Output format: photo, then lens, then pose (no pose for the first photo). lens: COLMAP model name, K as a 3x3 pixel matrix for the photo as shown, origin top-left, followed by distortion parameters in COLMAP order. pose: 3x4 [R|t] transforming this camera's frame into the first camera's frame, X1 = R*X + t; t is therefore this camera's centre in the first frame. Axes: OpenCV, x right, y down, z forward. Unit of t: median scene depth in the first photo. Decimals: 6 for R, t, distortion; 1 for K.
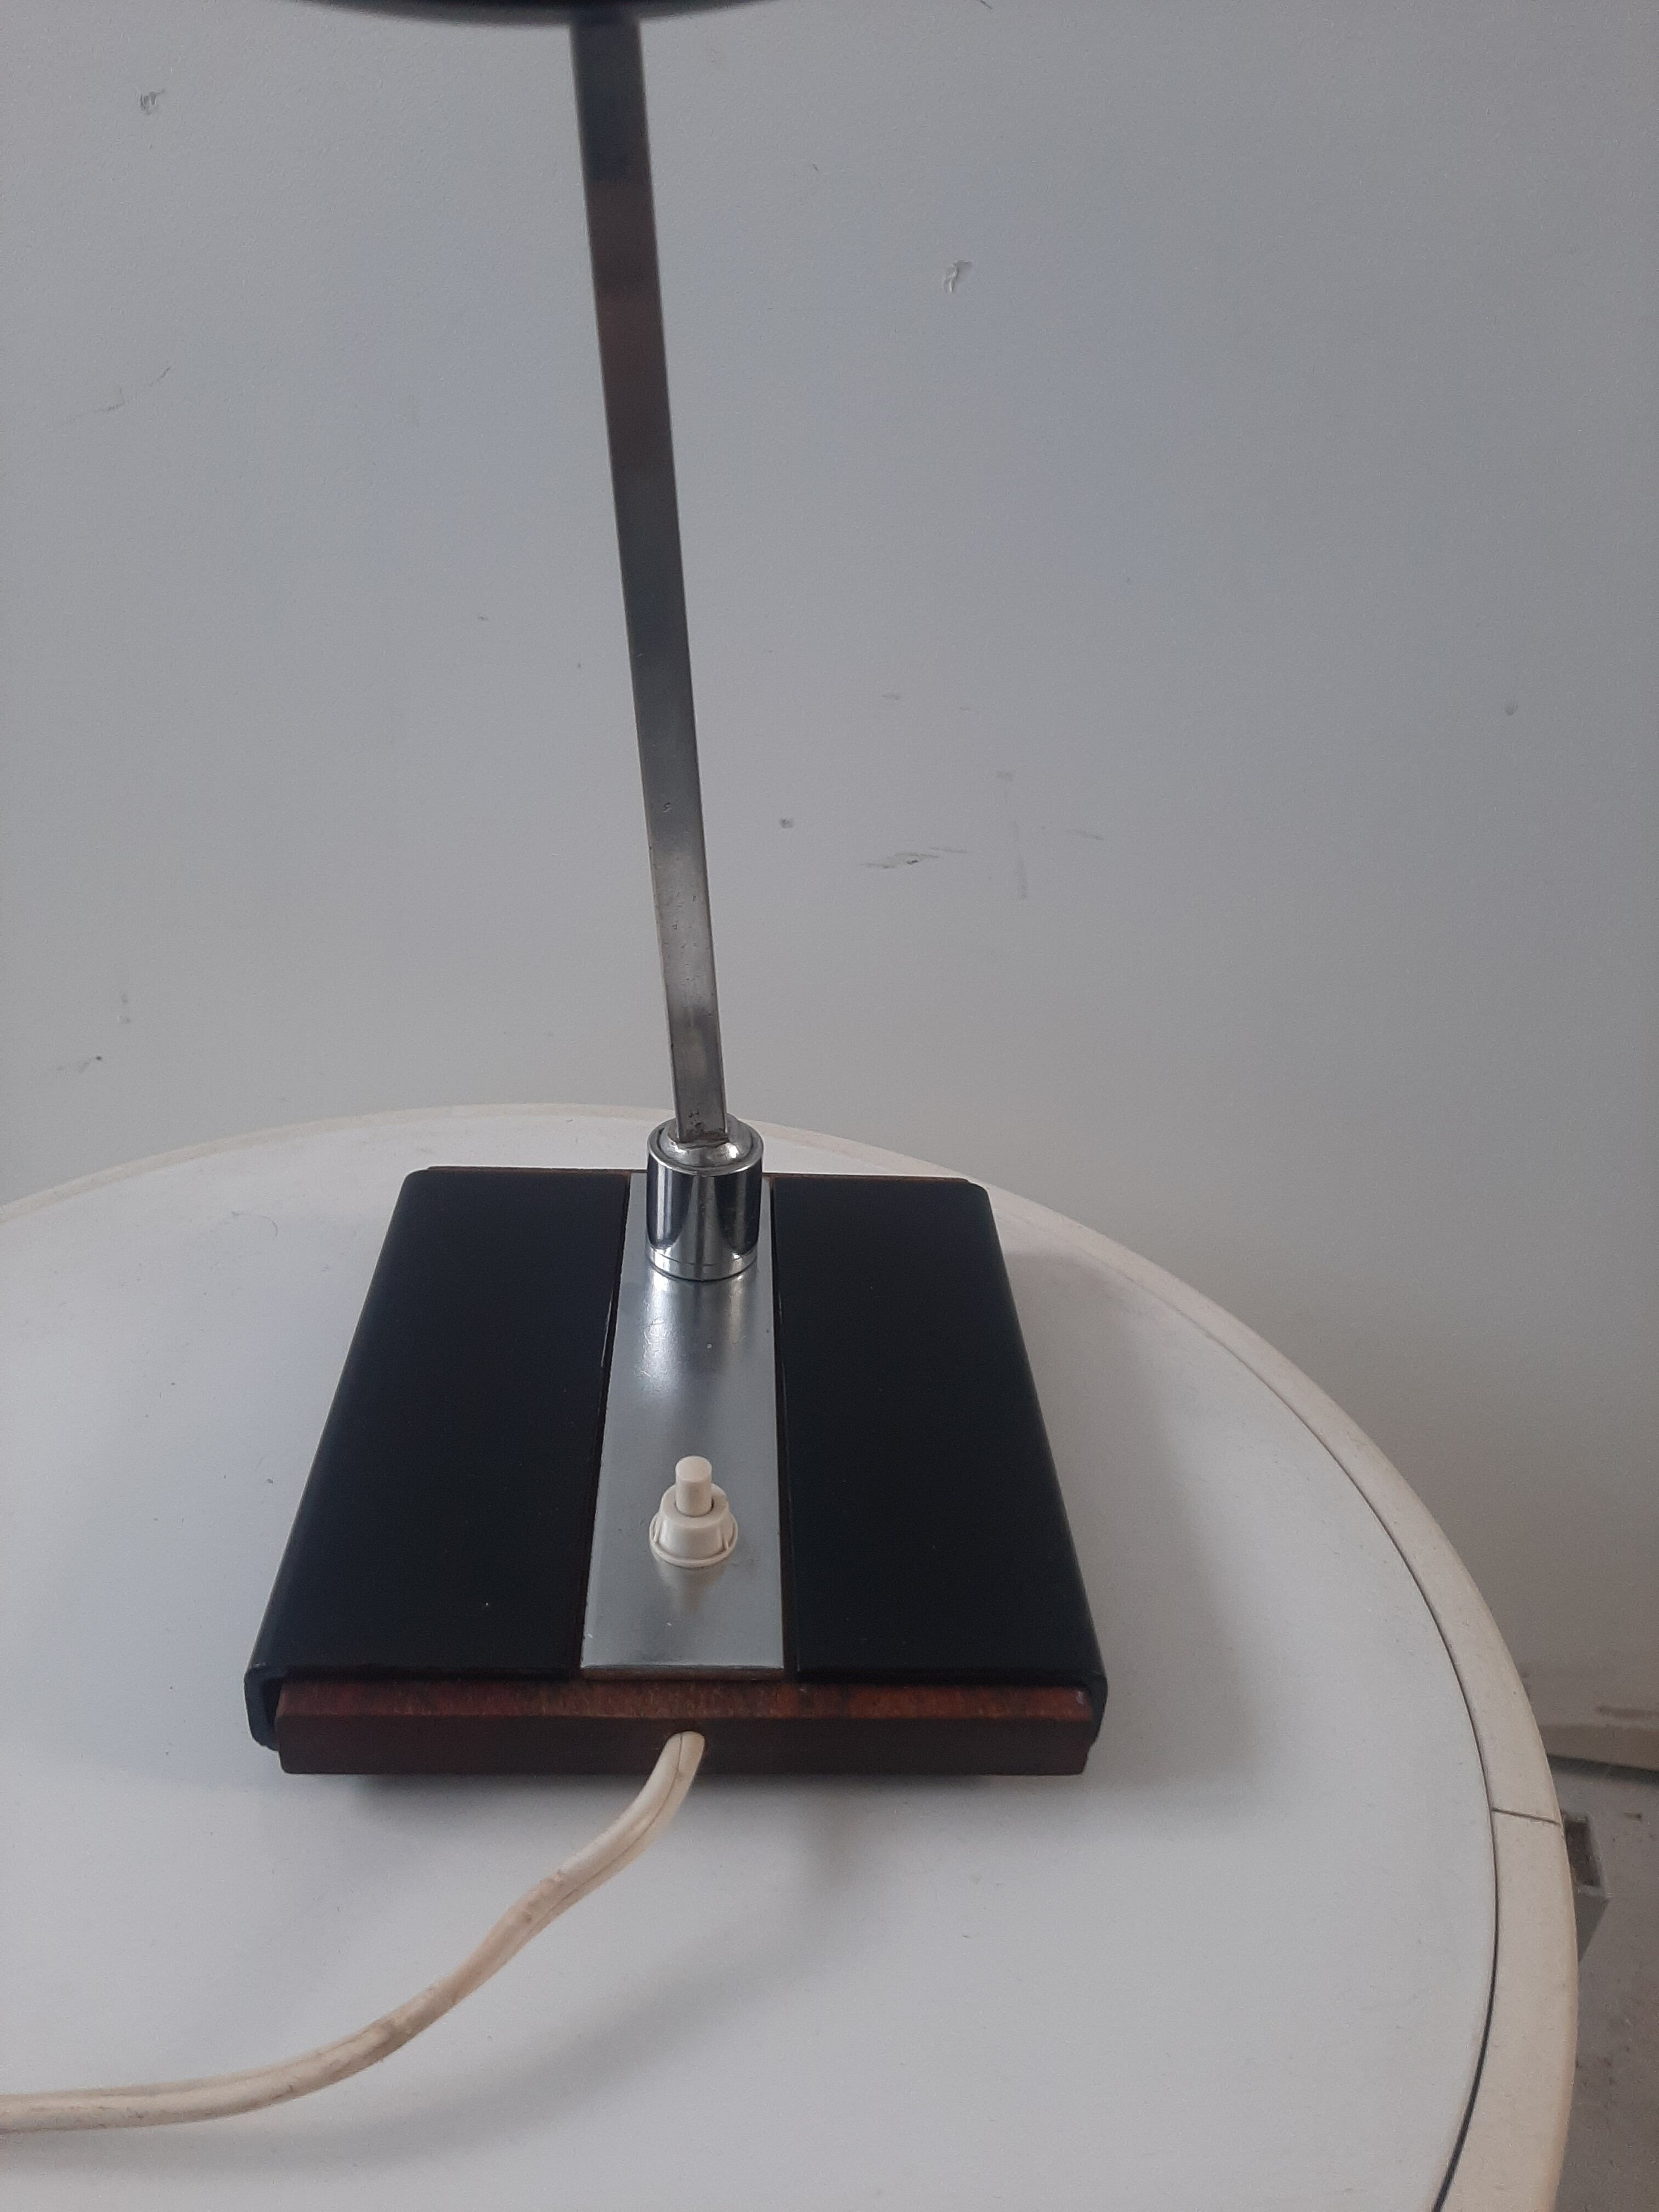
lens RADIAL K [[1717.8, 0, 829.5], [0, 1717.8, 1106.0], [0, 0, 1]] dist [0.076826, -0.147761]
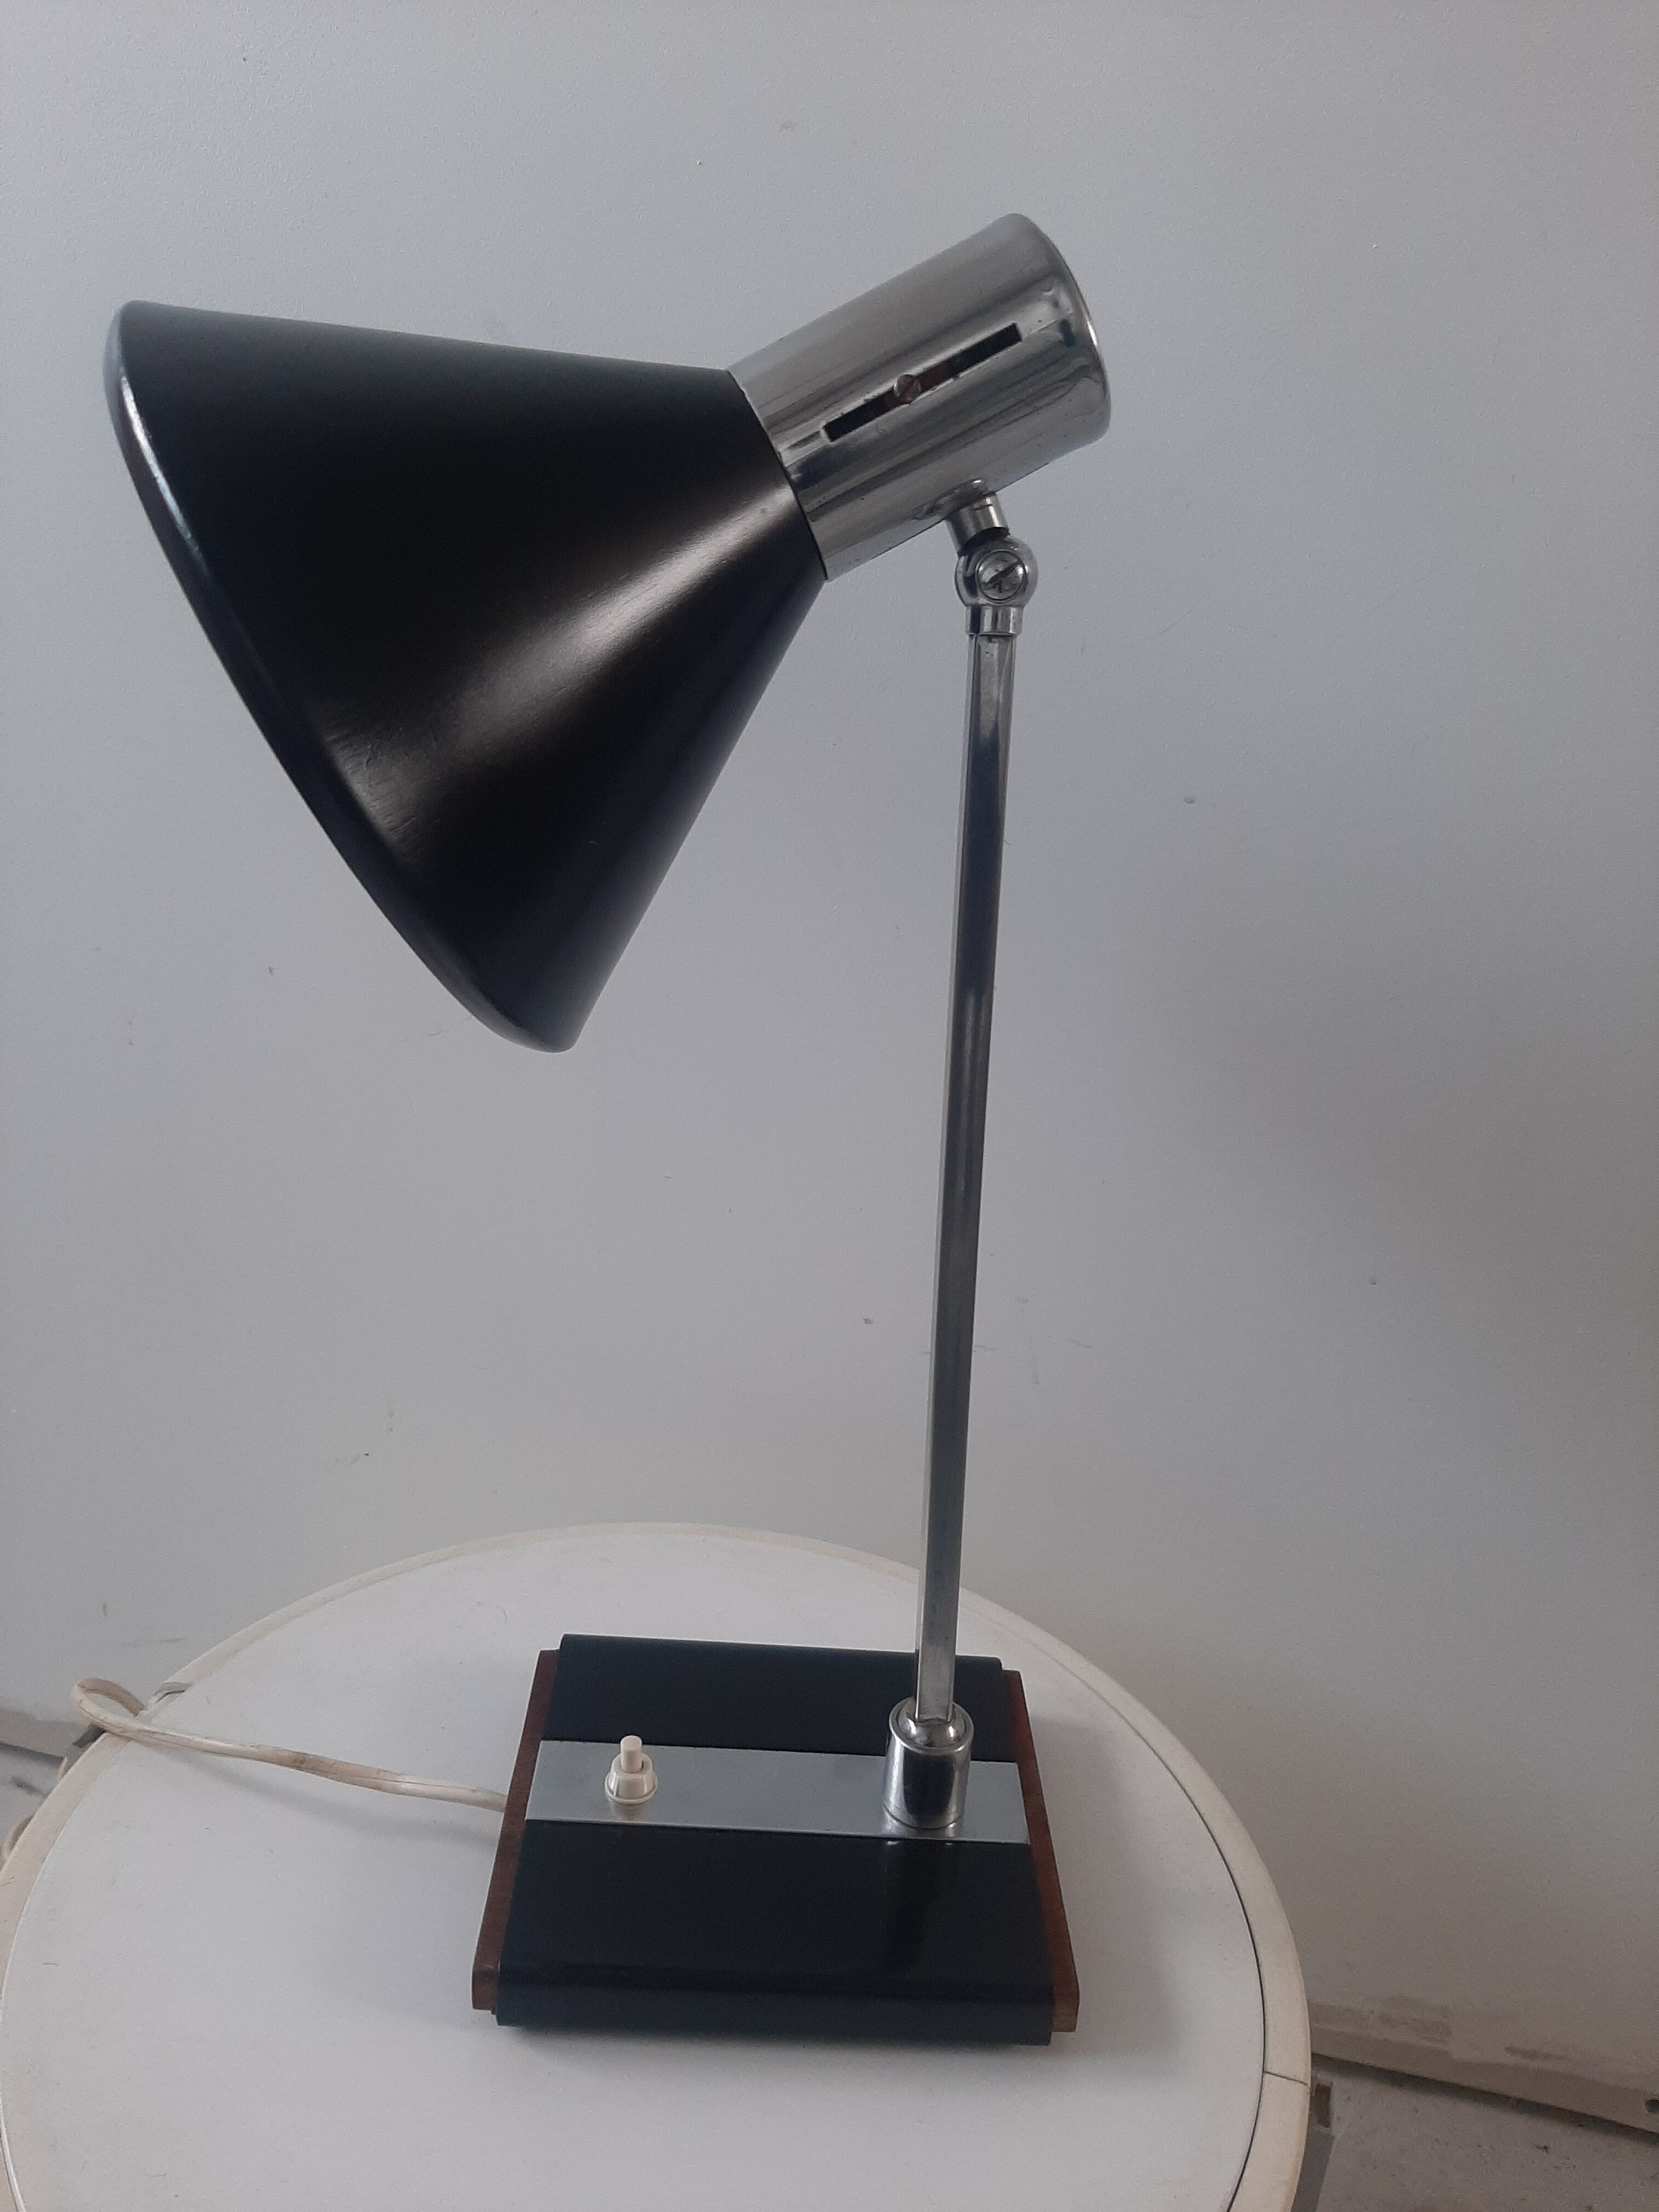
lens RADIAL K [[1717.8, 0, 829.5], [0, 1717.8, 1106.0], [0, 0, 1]] dist [0.076826, -0.147761]
pose [[0.996444, 0.036879, -0.075762, 0.051230], [-0.048786, 0.985605, -0.161874, -0.125135], [0.068702, 0.164995, 0.983899, -0.487022]]
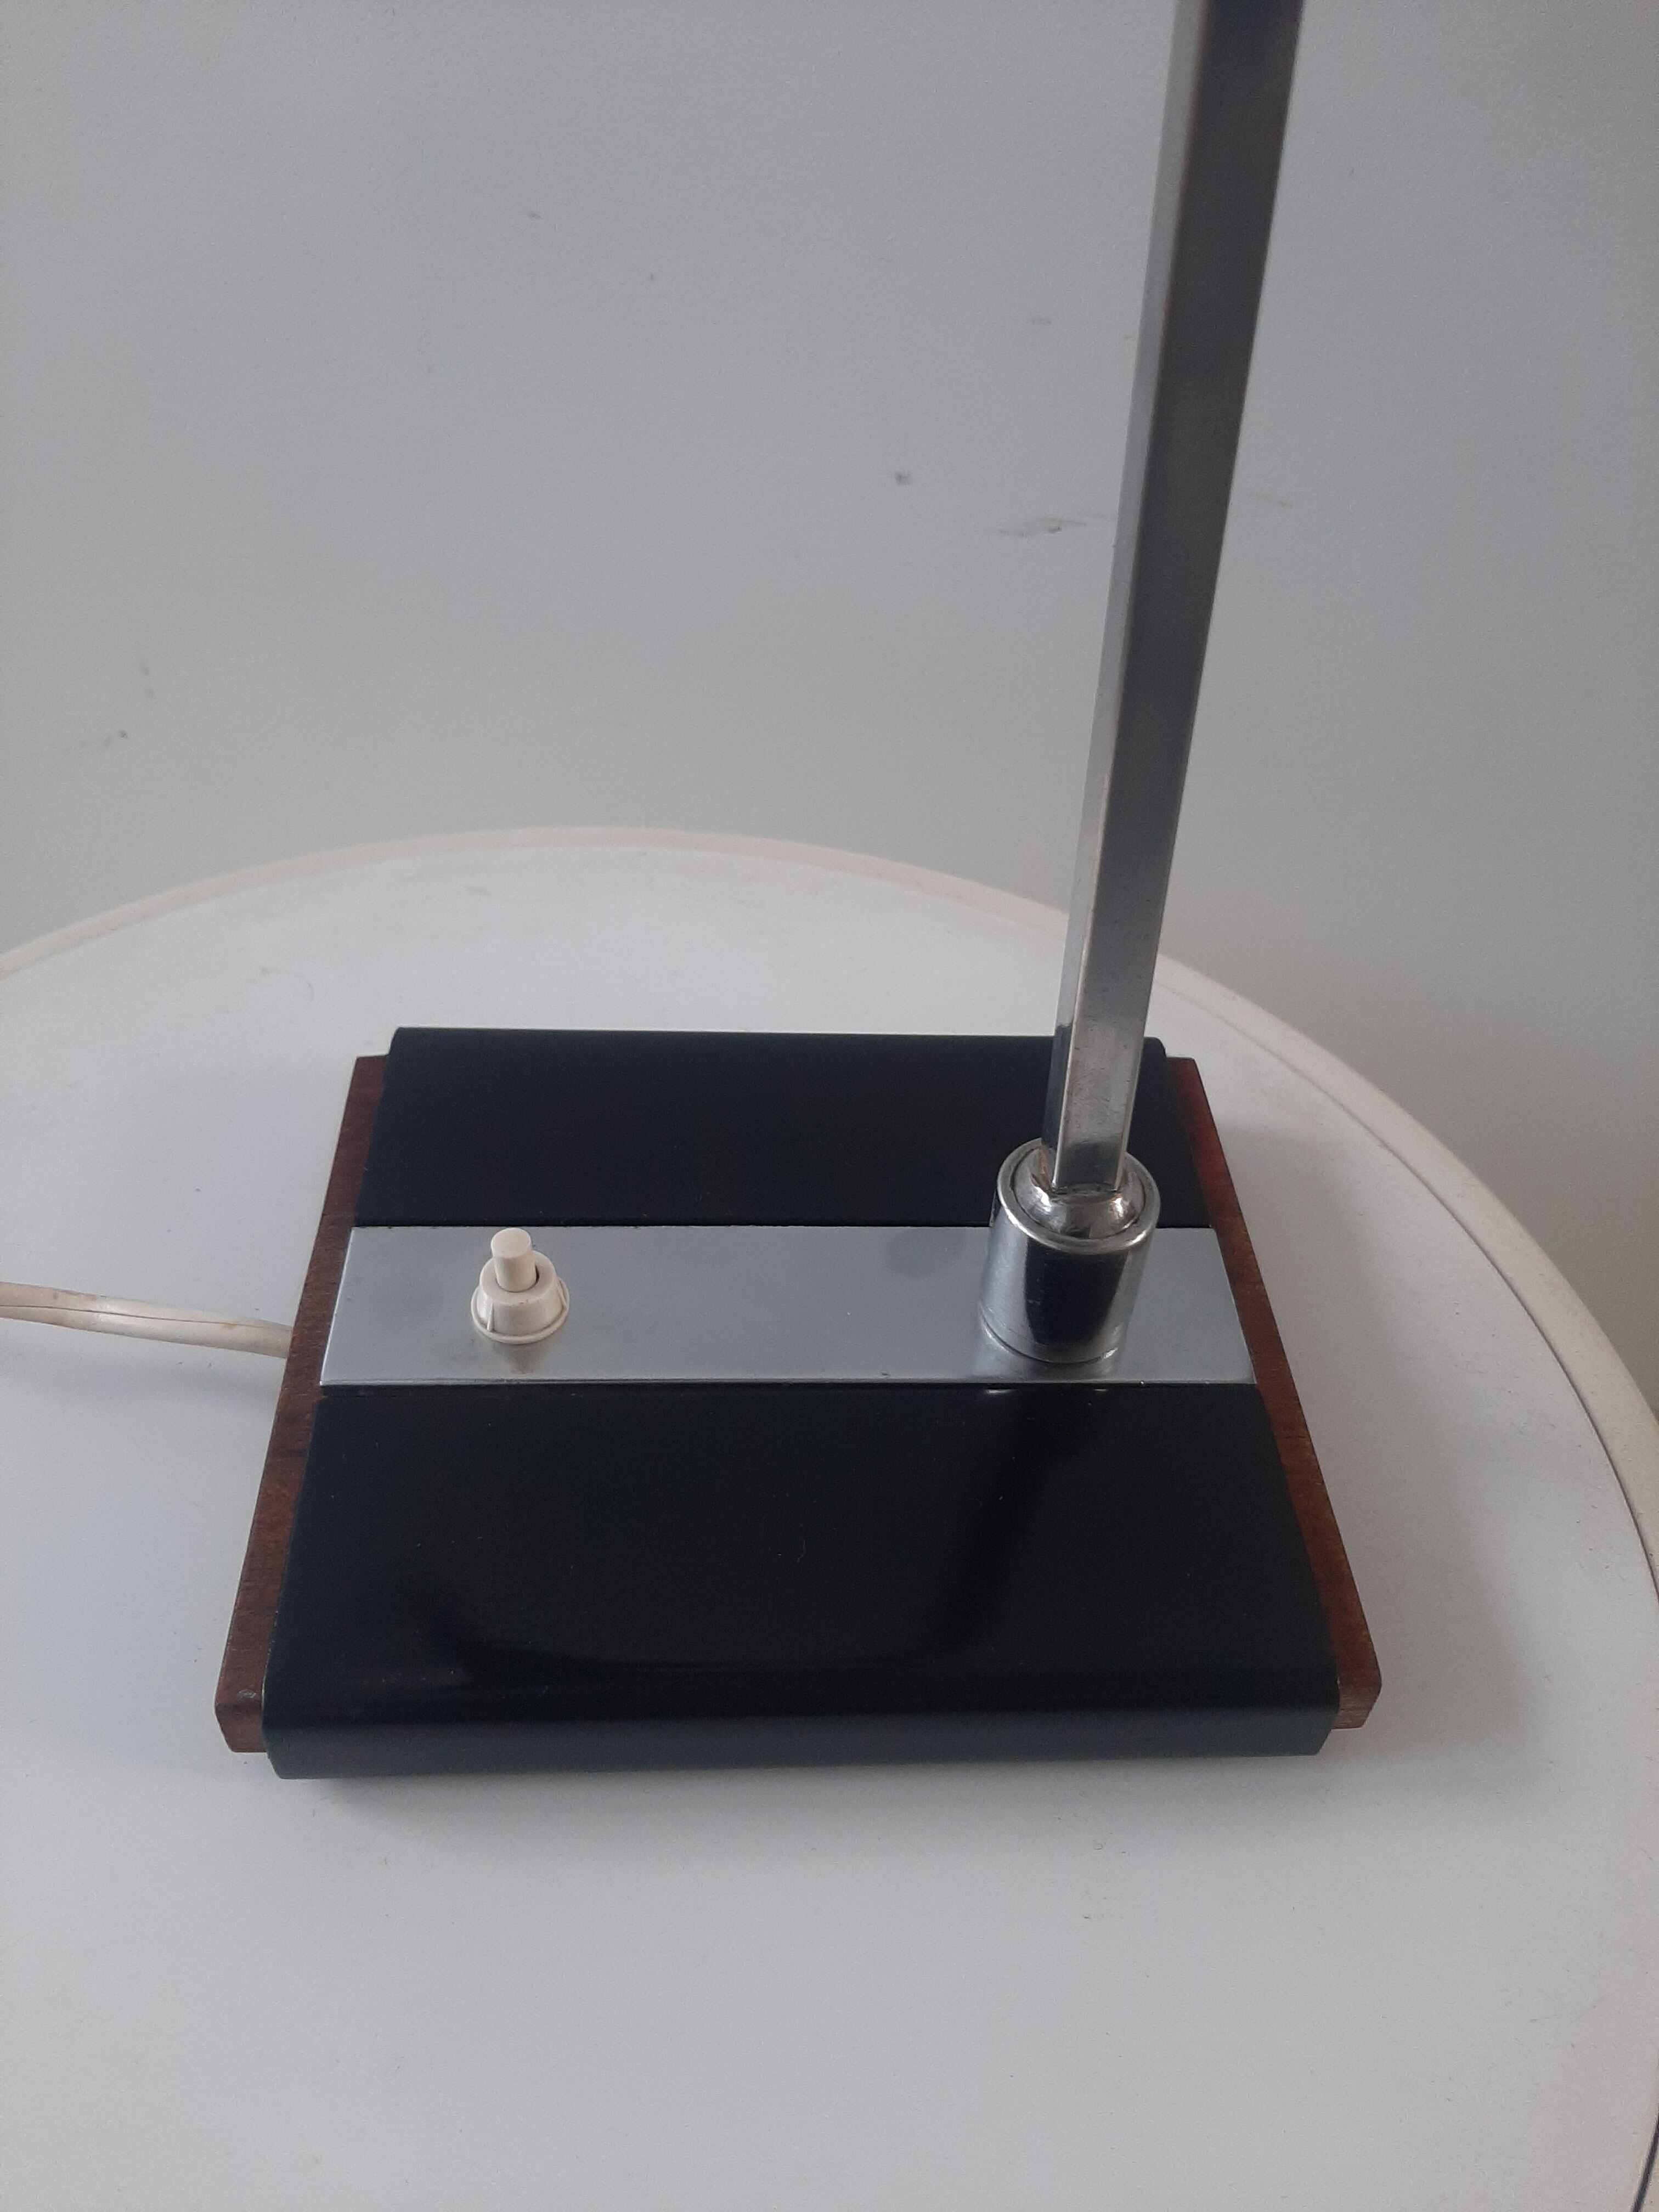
lens RADIAL K [[1717.8, 0, 829.5], [0, 1717.8, 1106.0], [0, 0, 1]] dist [0.076826, -0.147761]
pose [[0.998283, 0.028935, -0.050922, -0.010674], [-0.015808, 0.970291, 0.241422, -0.081507], [0.056395, -0.240203, 0.969083, 0.142539]]
